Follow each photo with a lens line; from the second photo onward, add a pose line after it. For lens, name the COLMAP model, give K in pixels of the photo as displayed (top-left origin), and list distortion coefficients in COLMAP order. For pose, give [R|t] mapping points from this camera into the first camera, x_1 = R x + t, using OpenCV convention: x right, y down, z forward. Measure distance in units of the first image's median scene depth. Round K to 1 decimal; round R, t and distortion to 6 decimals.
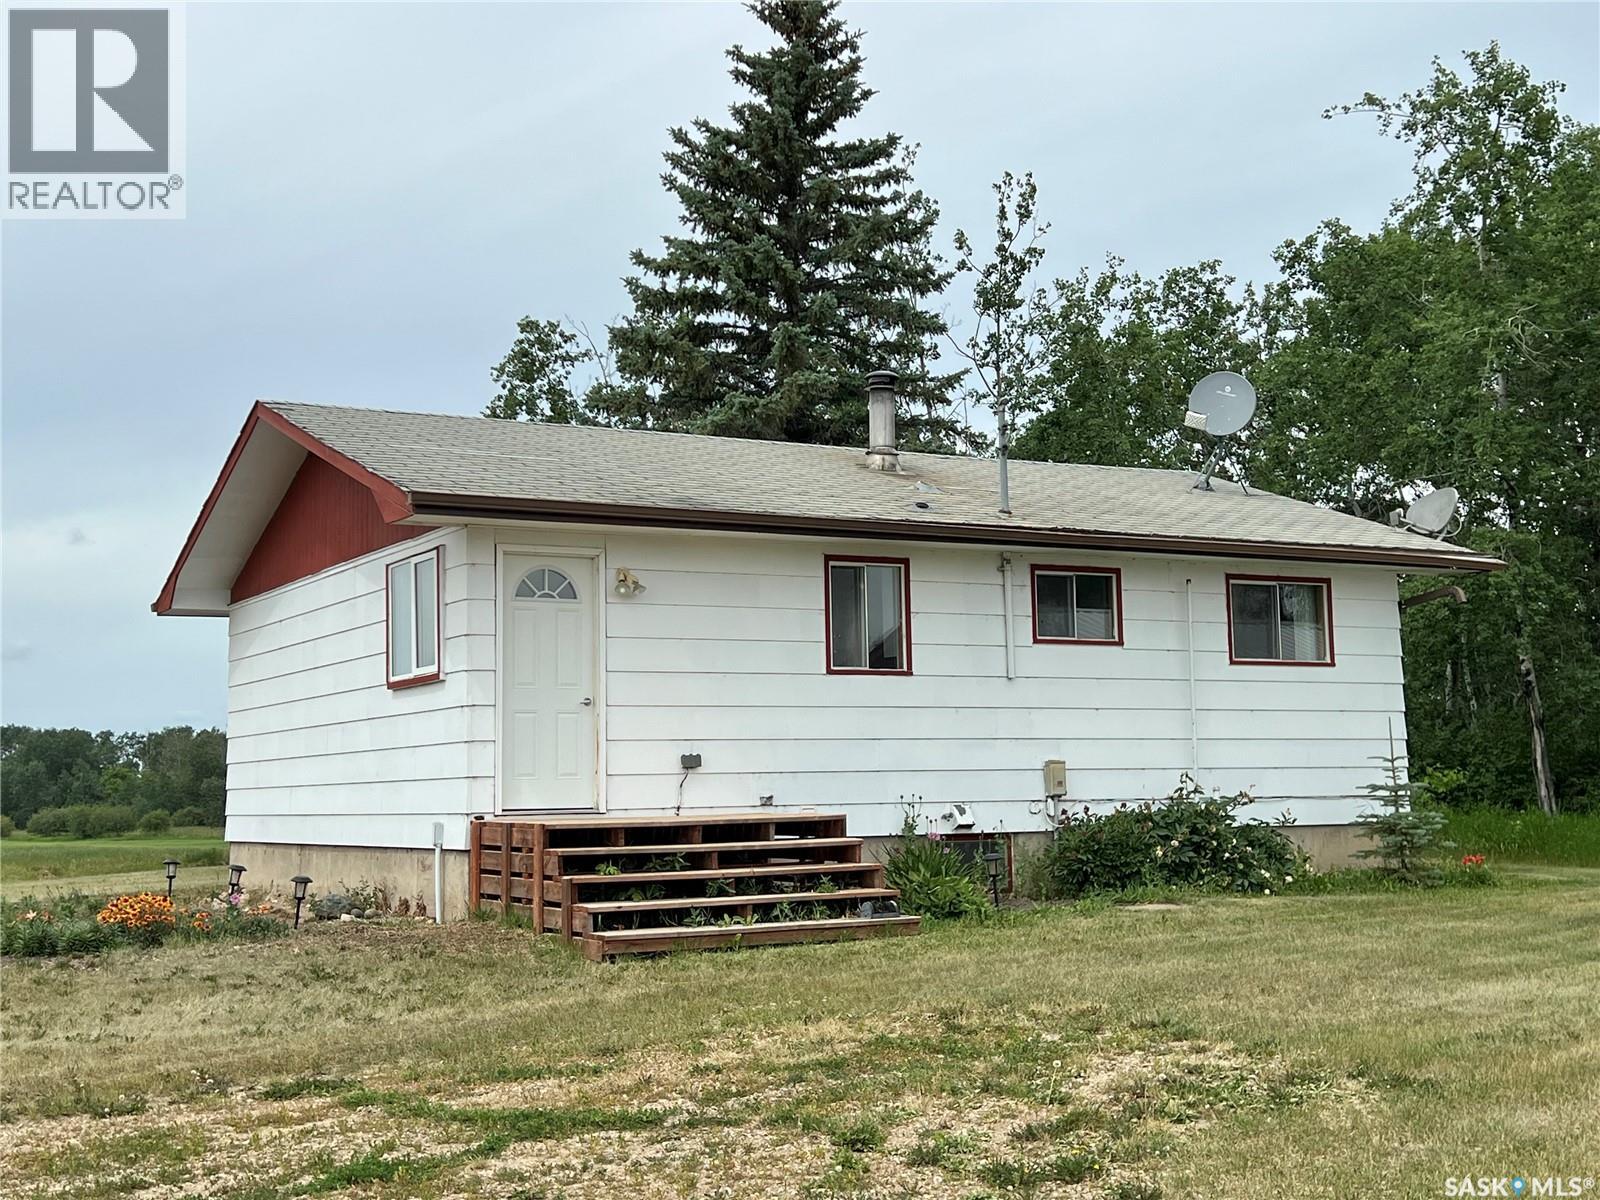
lens RADIAL K [[1908.1, 0, 824.7], [0, 1908.1, 604.7], [0, 0, 1]] dist [0.202546, -0.465914]
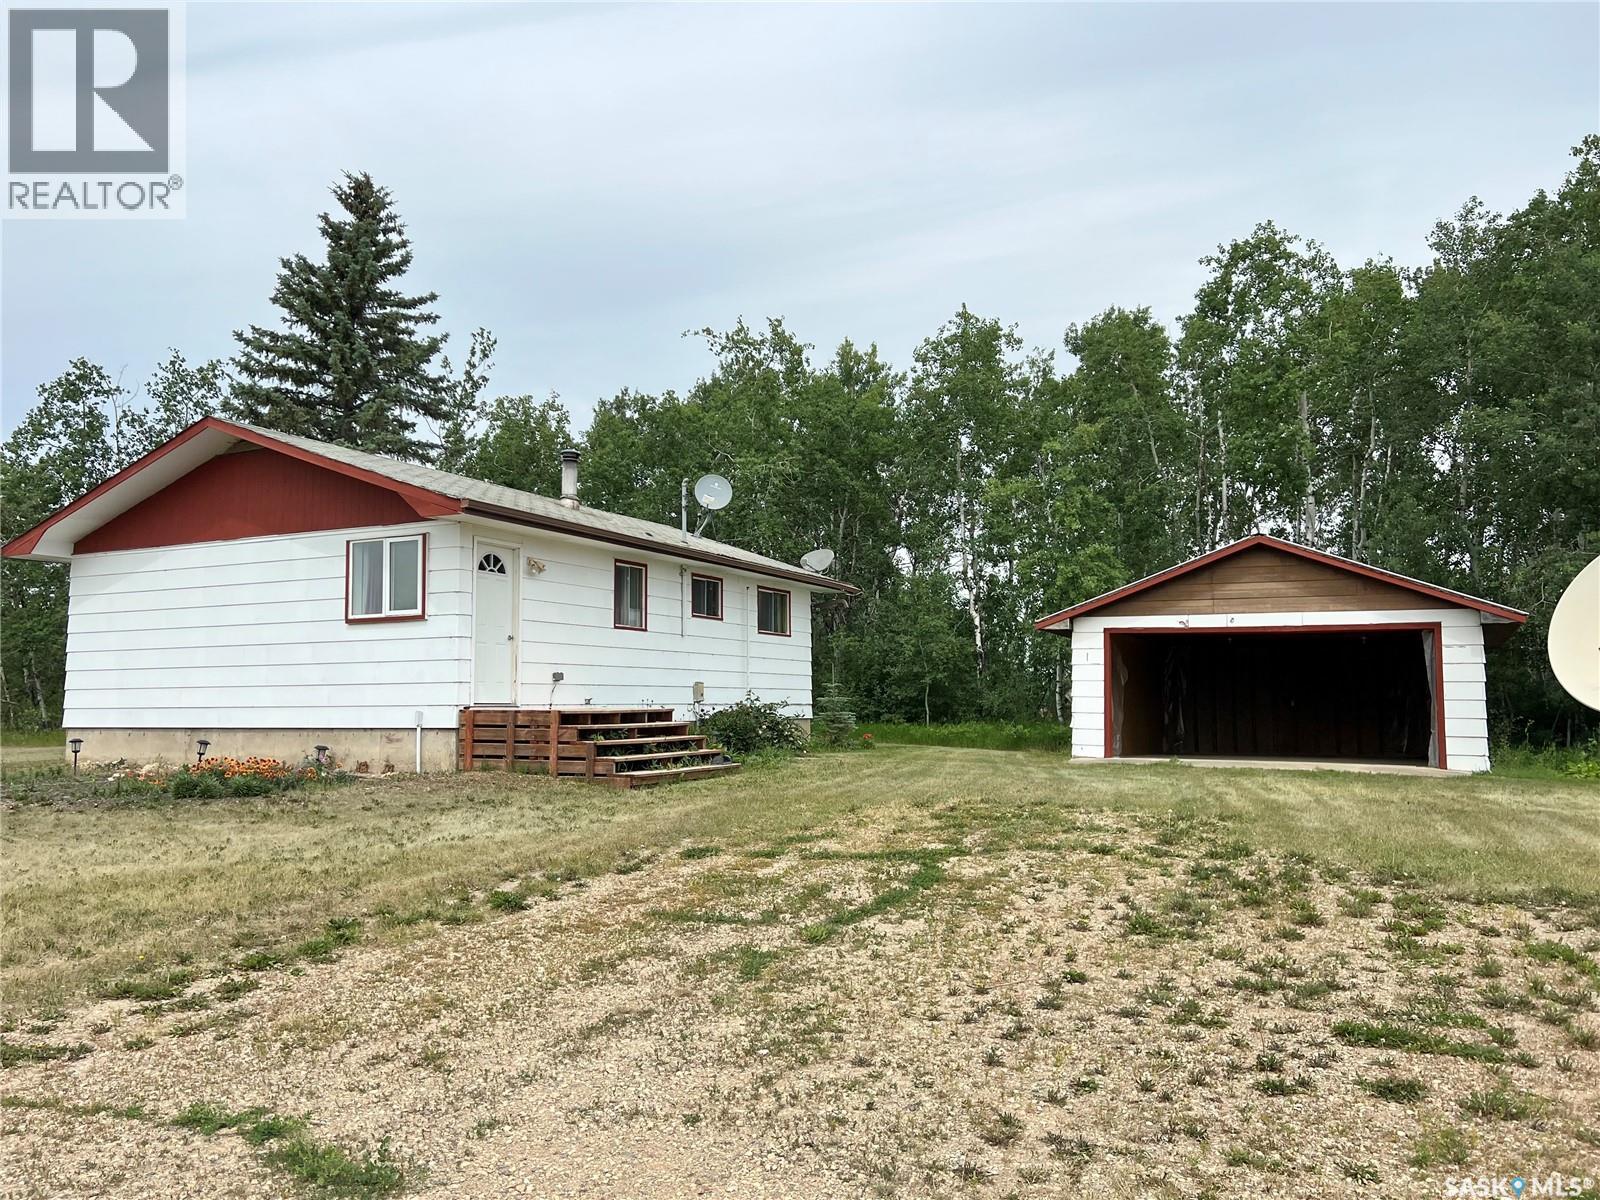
lens RADIAL K [[1147.5, 0, 798.7], [0, 1147.5, 620.9], [0, 0, 1]] dist [-0.002119, -0.007276]
pose [[0.824875, 0.053148, 0.562812, -0.414192], [-0.062233, 0.998057, -0.003040, 0.021323], [-0.561880, -0.032518, 0.826580, 0.056549]]
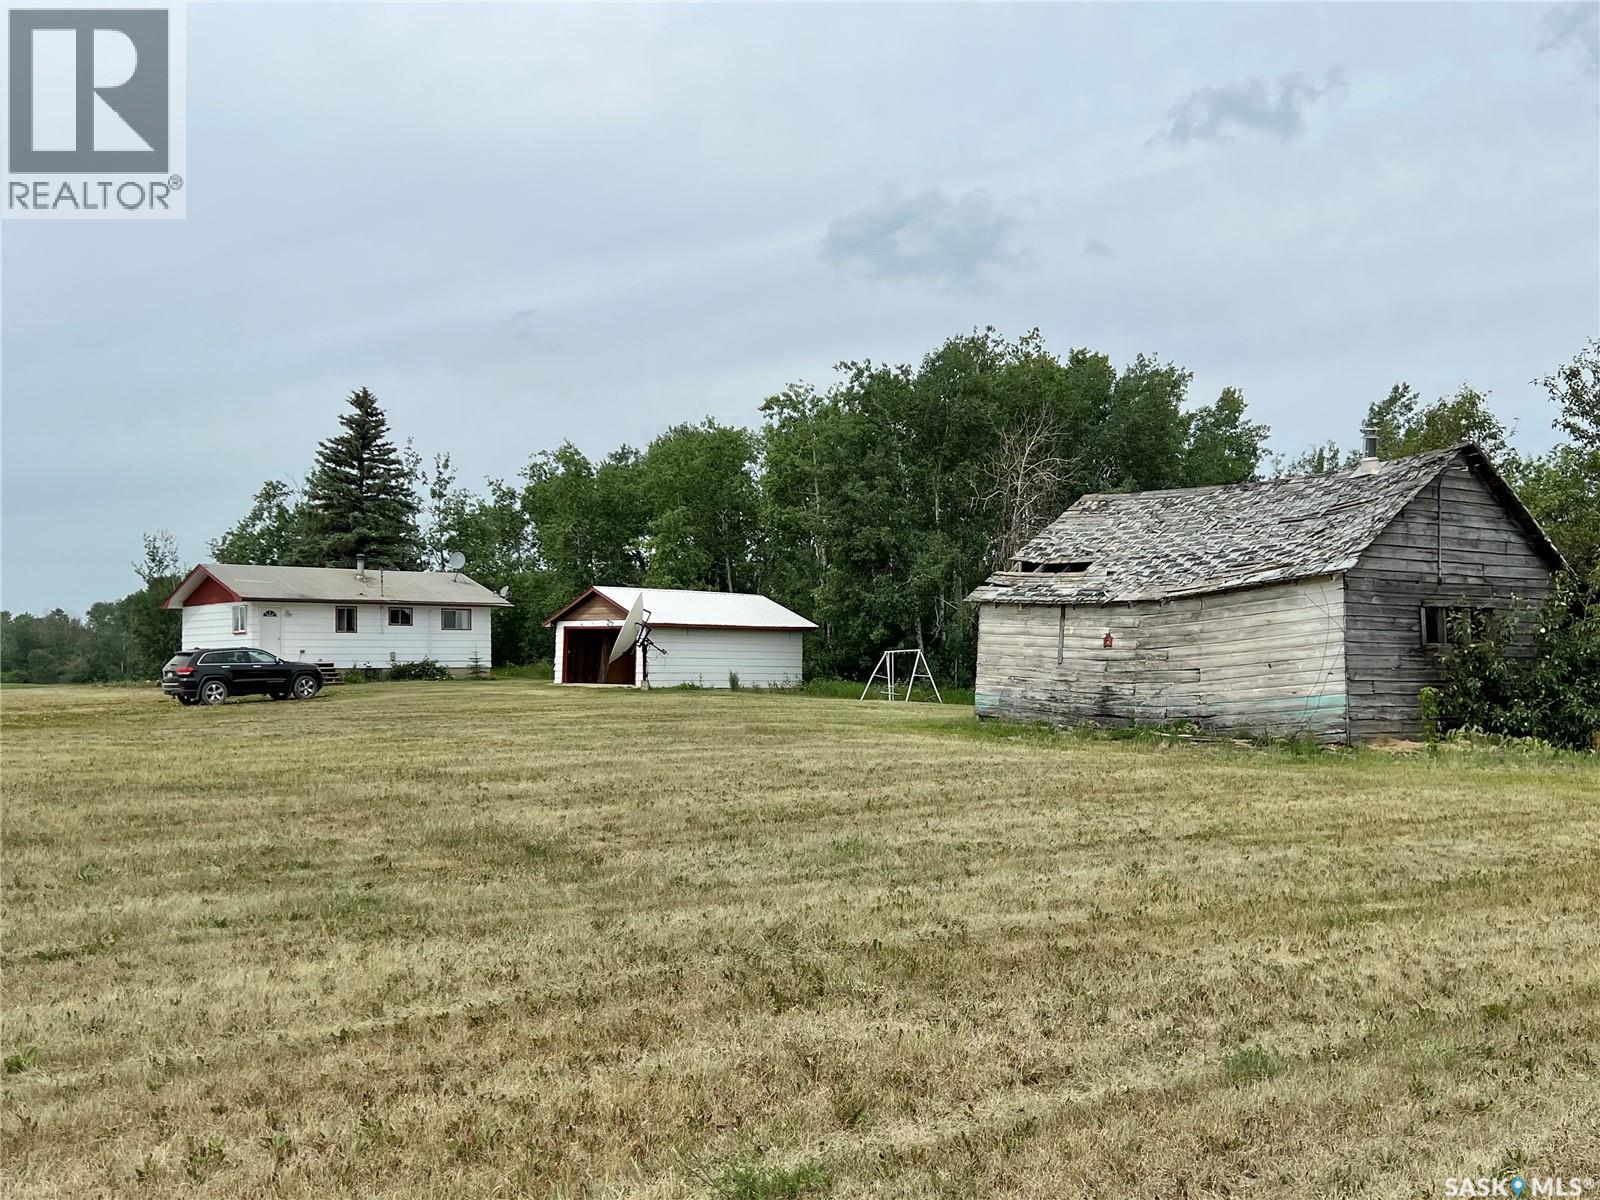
lens RADIAL K [[1340.5, 0, 800.3], [0, 1340.5, 635.7], [0, 0, 1]] dist [0.000188, -0.007117]
pose [[0.974983, 0.016495, 0.221667, 0.350118], [-0.032559, 0.997085, 0.069009, -0.199538], [-0.219882, -0.074500, 0.972677, -2.204102]]
